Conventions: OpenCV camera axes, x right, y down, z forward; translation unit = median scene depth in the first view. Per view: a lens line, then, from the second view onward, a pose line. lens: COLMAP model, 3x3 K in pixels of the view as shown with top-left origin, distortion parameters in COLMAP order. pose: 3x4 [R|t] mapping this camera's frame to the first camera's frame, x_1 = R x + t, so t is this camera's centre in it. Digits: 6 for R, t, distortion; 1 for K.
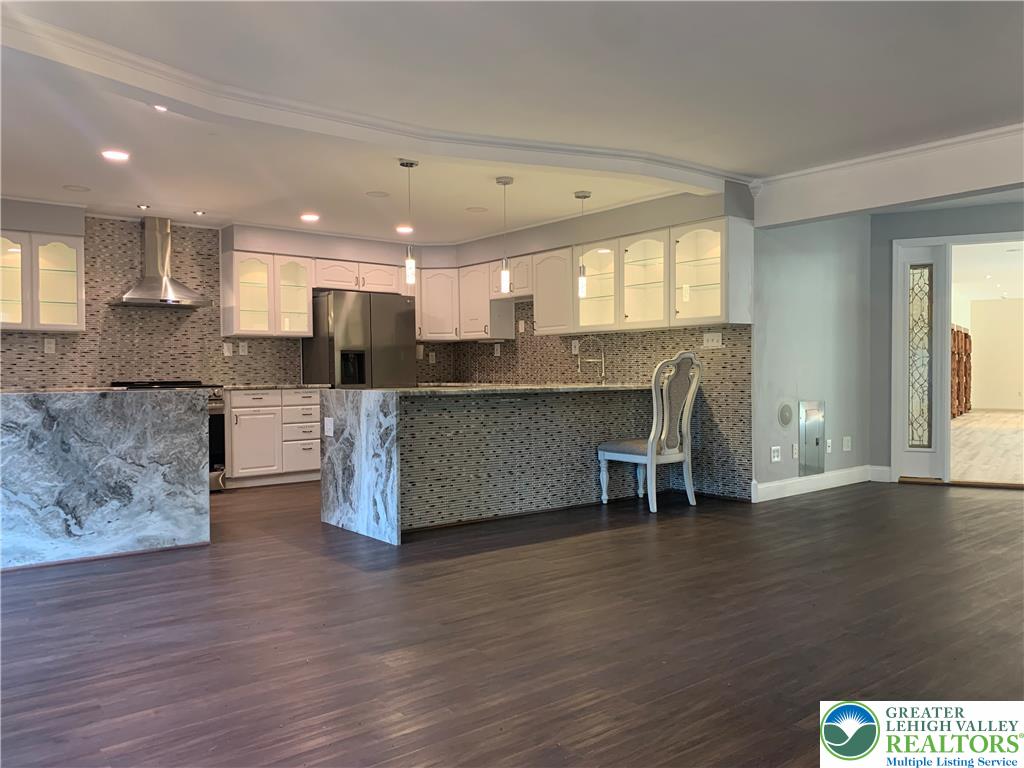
lens RADIAL K [[797.6, 0, 513.2], [0, 797.6, 384.8], [0, 0, 1]] dist [-0.001457, -0.002973]
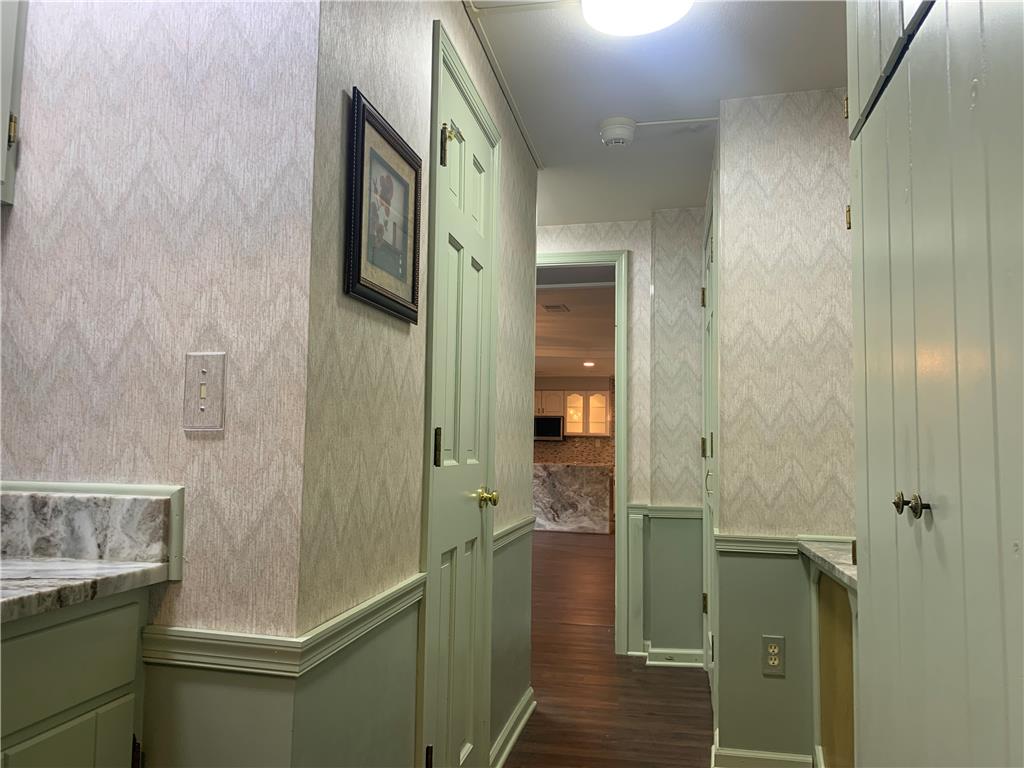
lens RADIAL K [[797.6, 0, 510.6], [0, 797.6, 383.0], [0, 0, 1]] dist [-0.001457, -0.002973]
pose [[0.635814, -0.041463, -0.770728, 1.289299], [-0.039066, 0.995548, -0.085785, -0.024645], [0.770853, 0.084652, 0.631363, -0.726848]]
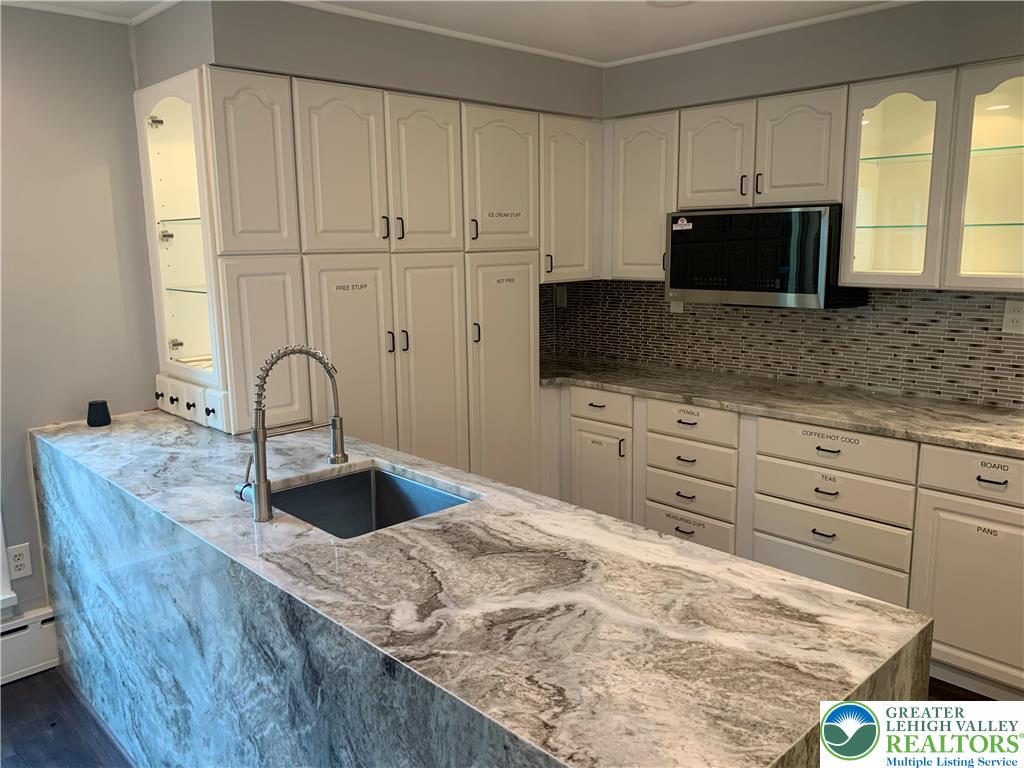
lens RADIAL K [[797.6, 0, 511.3], [0, 797.6, 383.6], [0, 0, 1]] dist [-0.001457, -0.002973]
pose [[0.089505, 0.186571, -0.978356, -0.239961], [-0.000765, 0.982311, 0.187256, -0.142388], [0.995986, -0.016012, 0.088064, 1.008113]]
